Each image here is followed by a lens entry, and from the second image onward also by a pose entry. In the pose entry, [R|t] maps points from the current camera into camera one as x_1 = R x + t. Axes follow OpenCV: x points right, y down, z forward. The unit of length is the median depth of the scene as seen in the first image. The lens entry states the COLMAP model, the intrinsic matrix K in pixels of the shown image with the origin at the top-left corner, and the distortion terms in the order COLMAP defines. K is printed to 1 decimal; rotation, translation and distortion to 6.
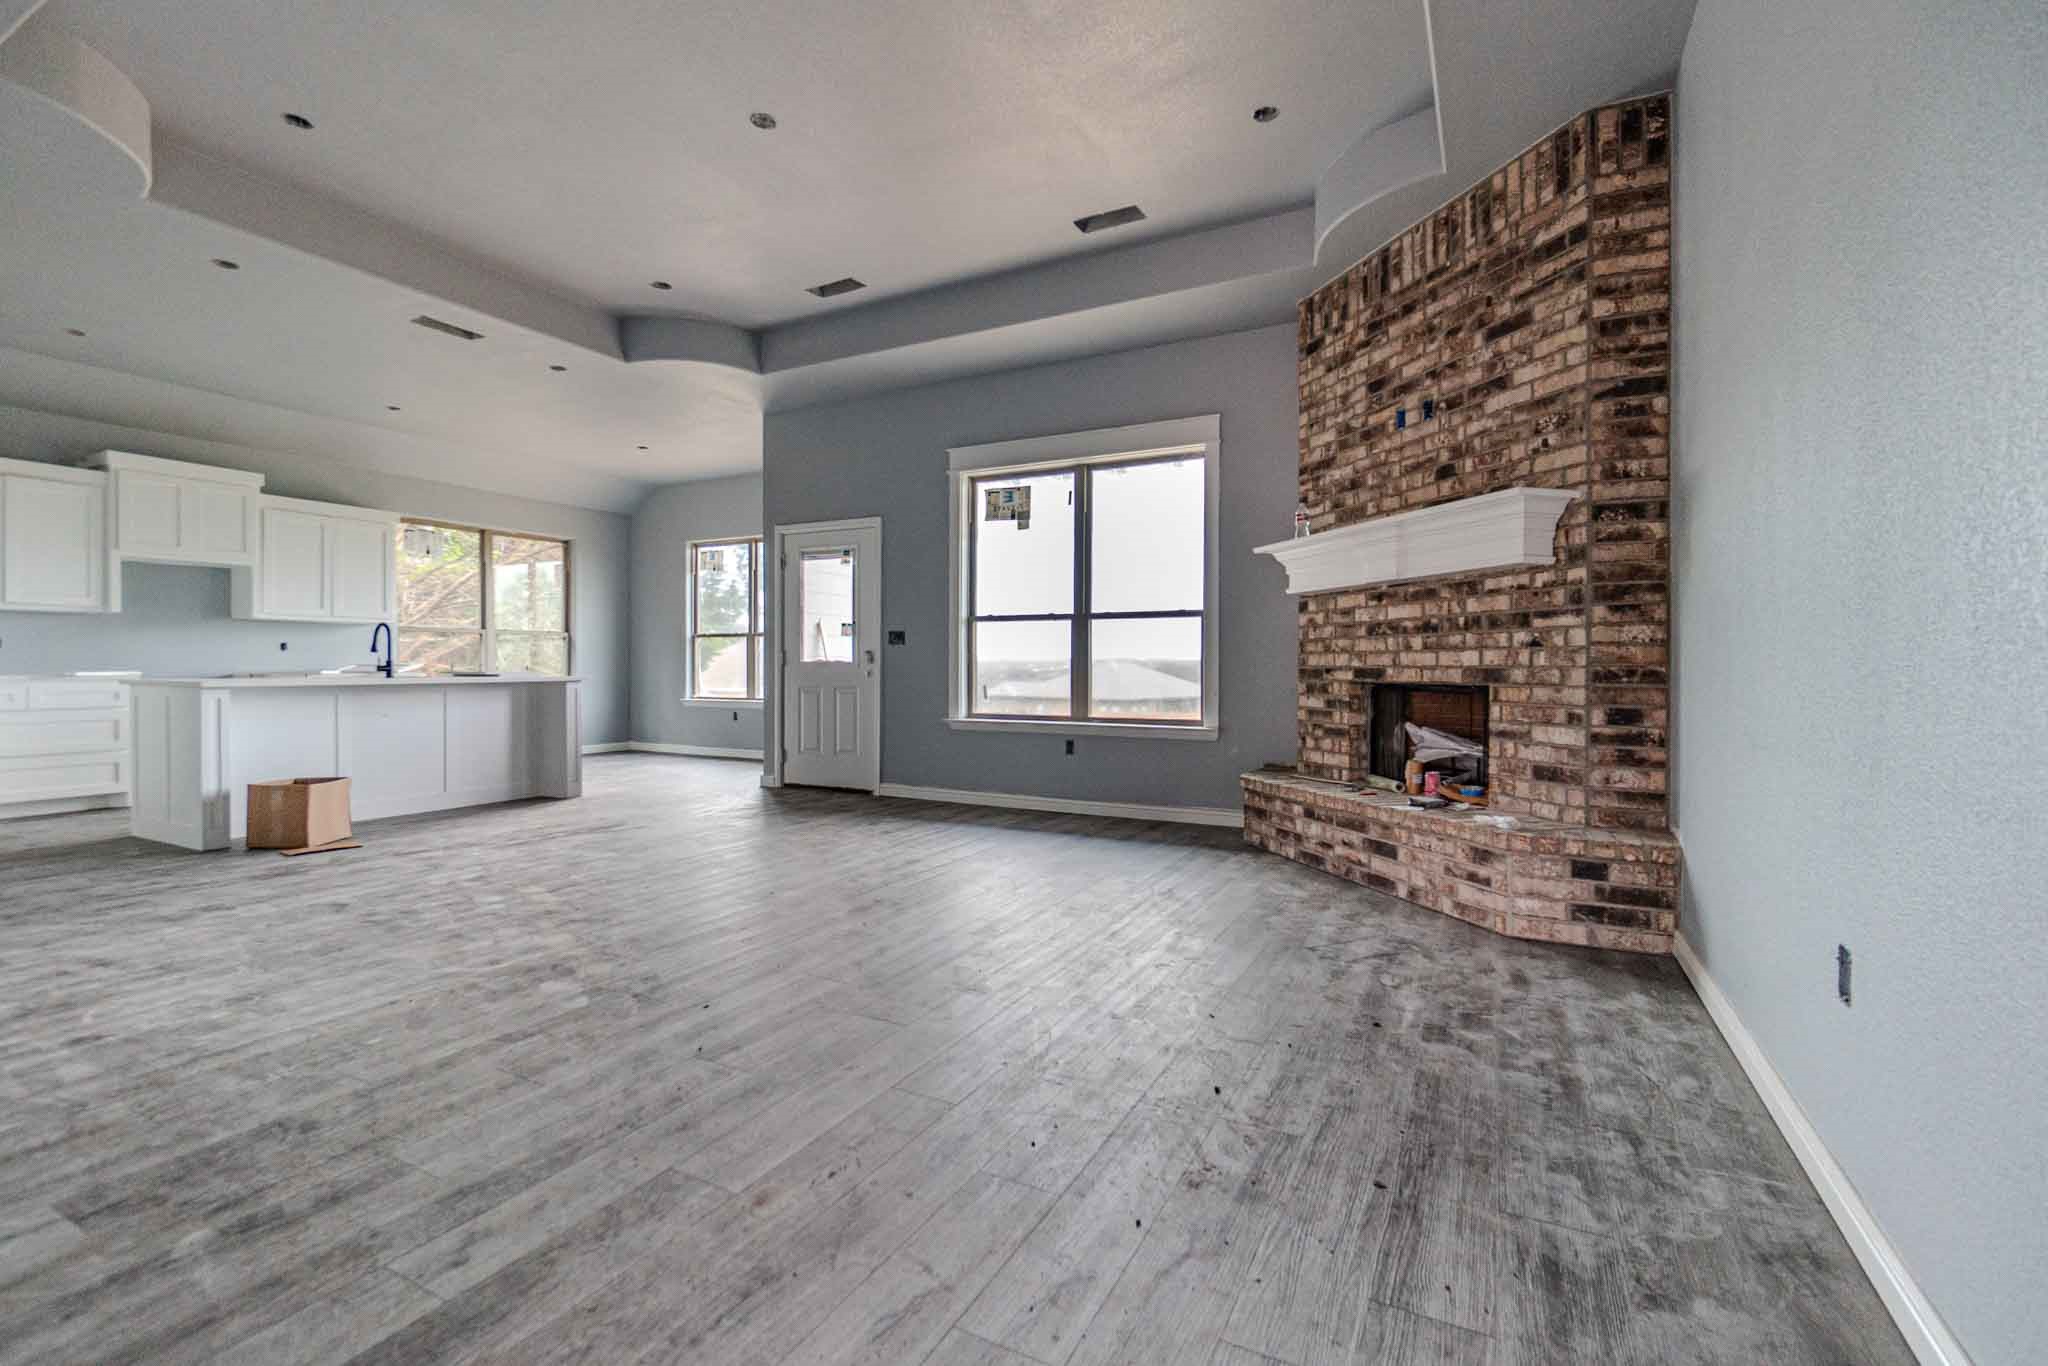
lens RADIAL K [[888.9, 0, 1041.3], [0, 888.9, 675.4], [0, 0, 1]] dist [-0.007656, 0.002676]
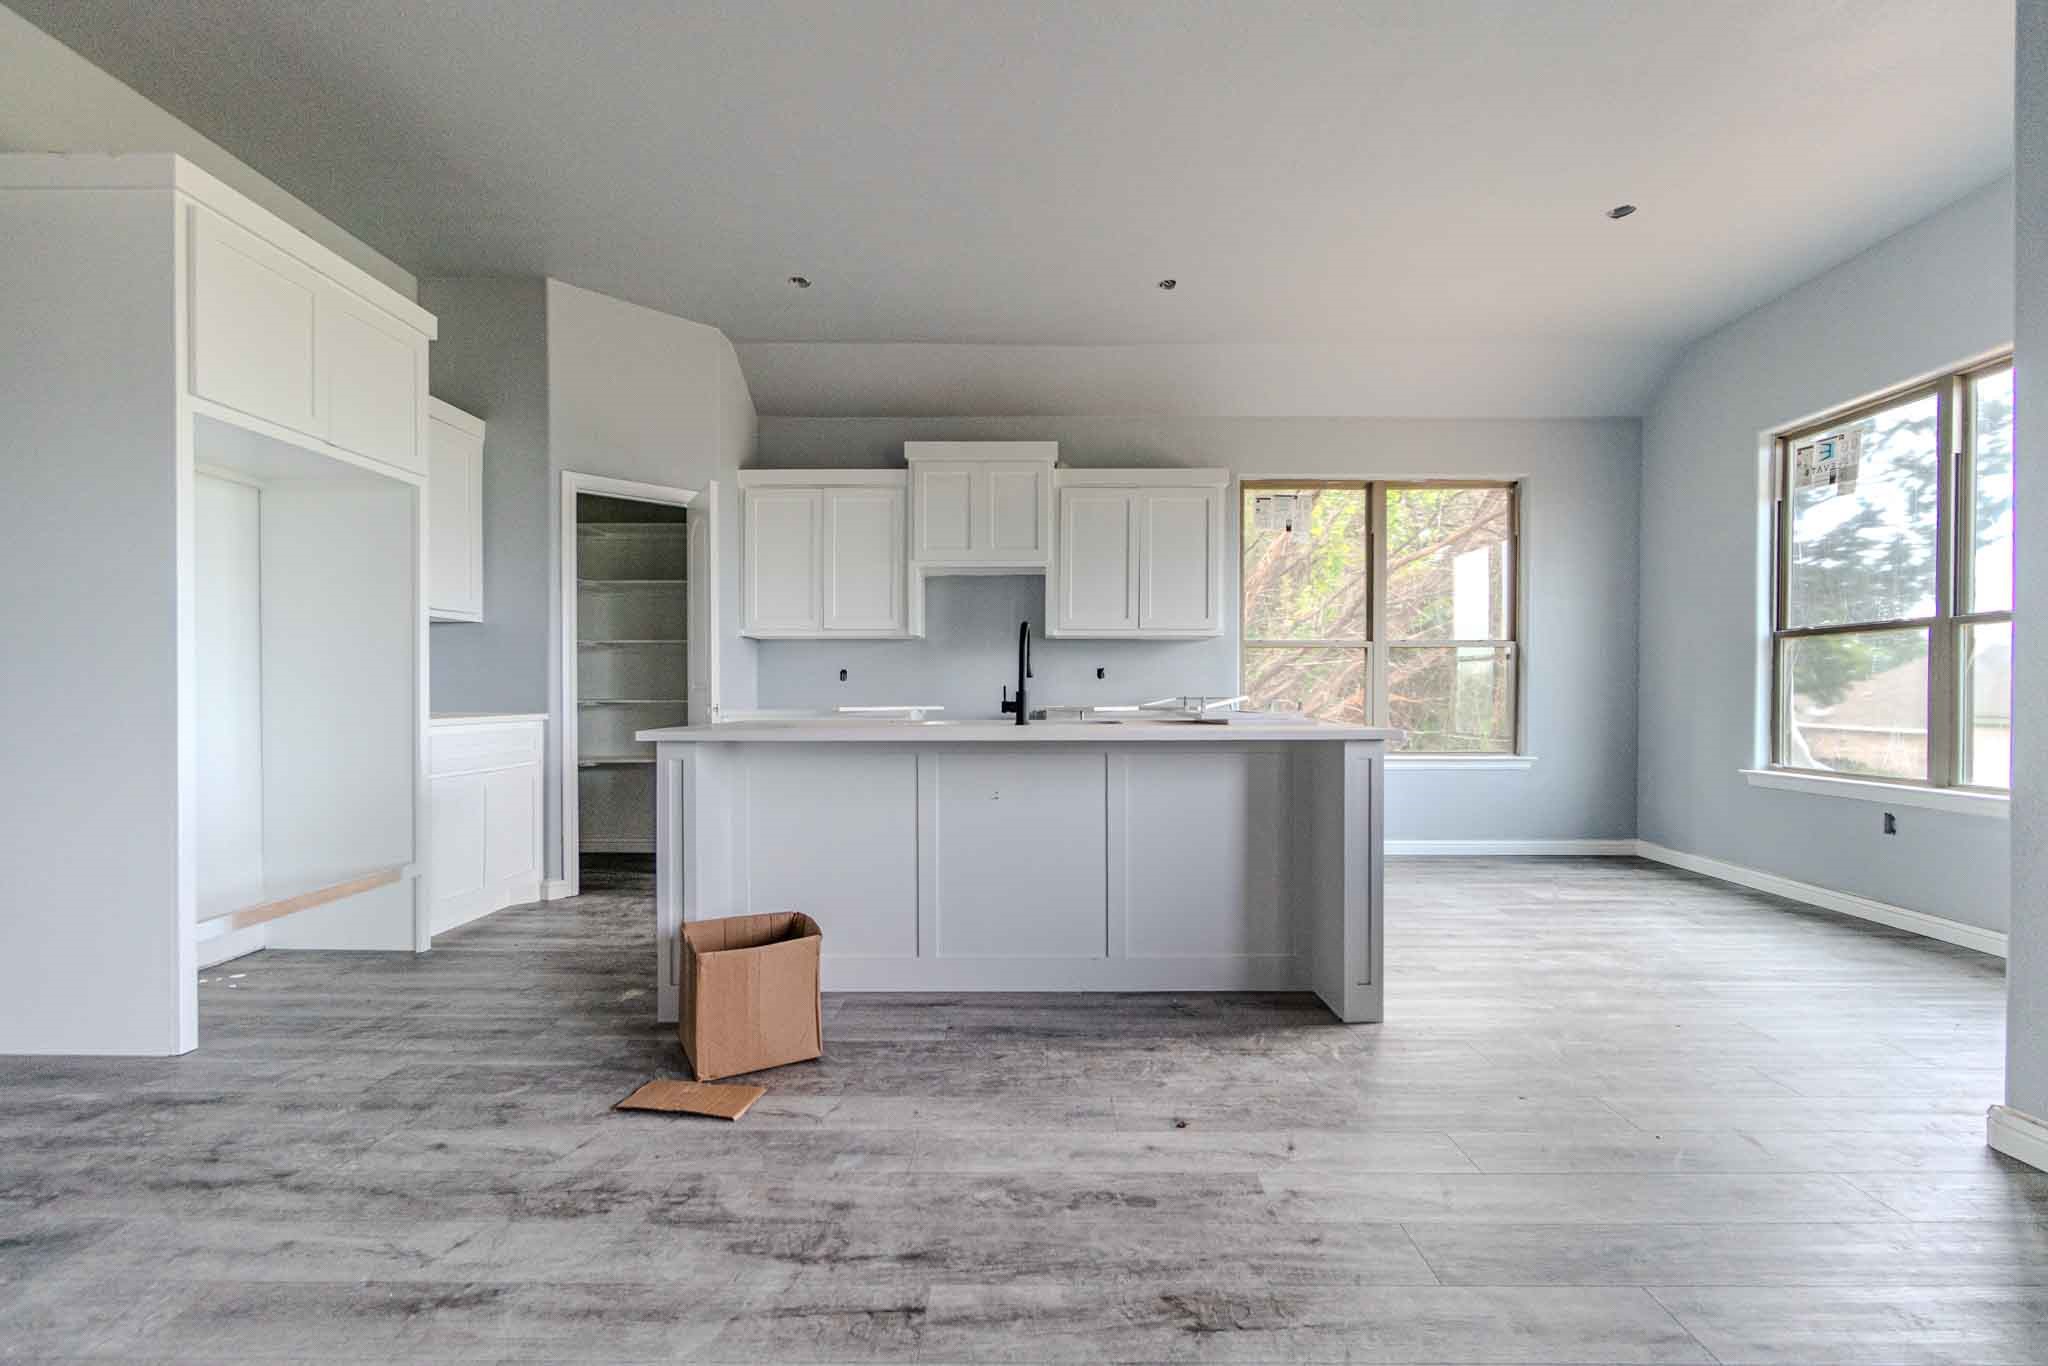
lens RADIAL K [[888.9, 0, 1027.4], [0, 888.9, 698.1], [0, 0, 1]] dist [-0.007656, 0.002676]
pose [[0.440476, 0.004028, -0.897756, -0.339658], [-0.009754, 0.999952, -0.000300, -0.017094], [0.897712, 0.008889, 0.440494, 1.016148]]
